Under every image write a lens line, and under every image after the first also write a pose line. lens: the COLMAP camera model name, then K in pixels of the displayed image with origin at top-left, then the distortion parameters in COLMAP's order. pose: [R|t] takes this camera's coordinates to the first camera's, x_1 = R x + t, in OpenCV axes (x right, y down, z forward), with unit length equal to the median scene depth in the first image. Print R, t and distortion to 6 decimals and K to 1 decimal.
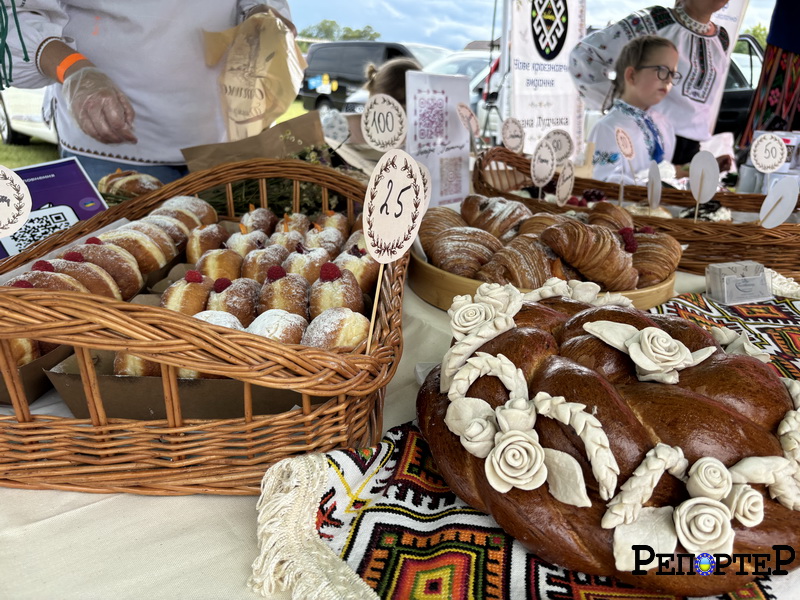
lens RADIAL K [[607.1, 0, 400.0], [0, 607.1, 300.0], [0, 0, 1]] dist [0.063221, -0.070523]
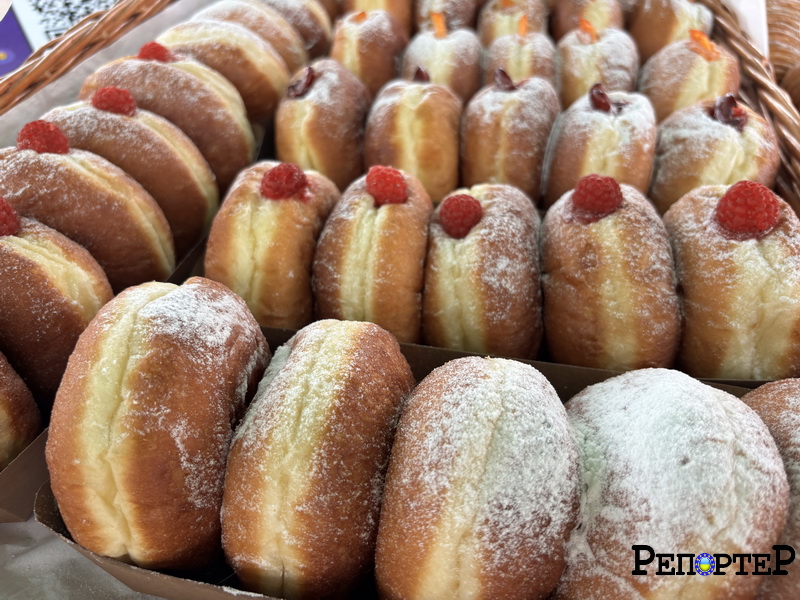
lens RADIAL K [[607.1, 0, 400.0], [0, 607.1, 300.0], [0, 0, 1]] dist [0.063221, -0.070523]
pose [[0.989708, 0.098942, -0.103383, -0.249500], [-0.055413, 0.931074, 0.360596, -0.099683], [0.131936, -0.351156, 0.926975, 0.532166]]
